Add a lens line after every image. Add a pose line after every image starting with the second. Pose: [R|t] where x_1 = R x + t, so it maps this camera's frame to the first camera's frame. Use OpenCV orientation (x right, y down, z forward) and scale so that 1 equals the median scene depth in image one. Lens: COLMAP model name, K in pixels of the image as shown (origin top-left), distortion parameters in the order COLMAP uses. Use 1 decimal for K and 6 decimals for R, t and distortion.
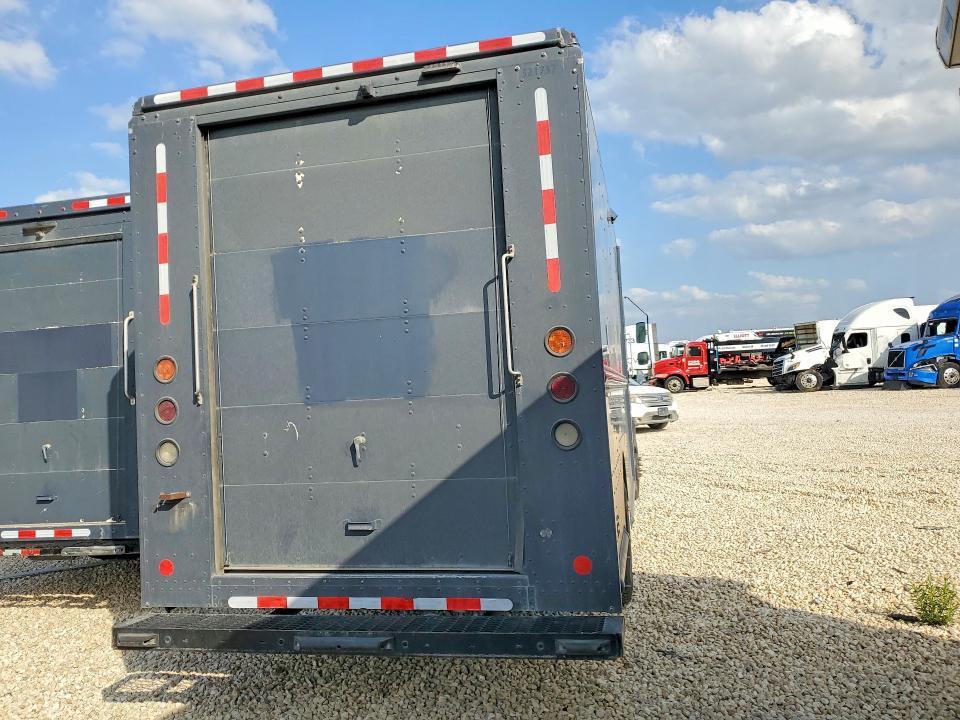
lens RADIAL K [[735.3, 0, 481.0], [0, 735.3, 357.6], [0, 0, 1]] dist [0.029782, -0.006792]
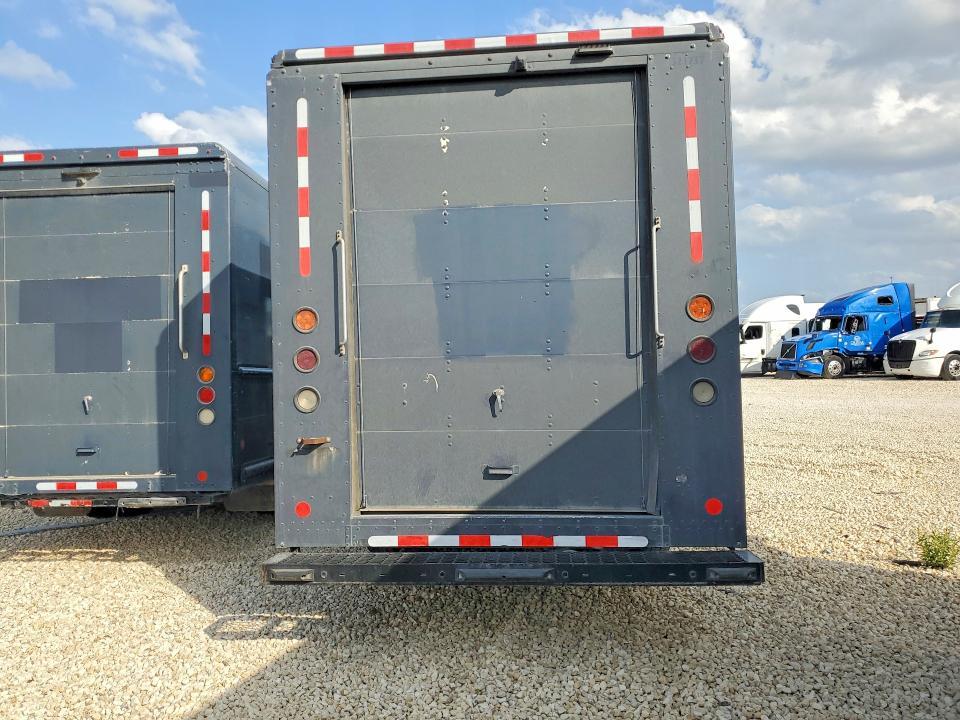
lens RADIAL K [[735.3, 0, 437.4], [0, 735.3, 364.7], [0, 0, 1]] dist [0.029782, -0.006792]
pose [[0.989694, 0.035658, 0.138687, -0.384423], [-0.040029, 0.998782, 0.028852, 0.041845], [-0.137489, -0.034106, 0.989916, -0.047938]]
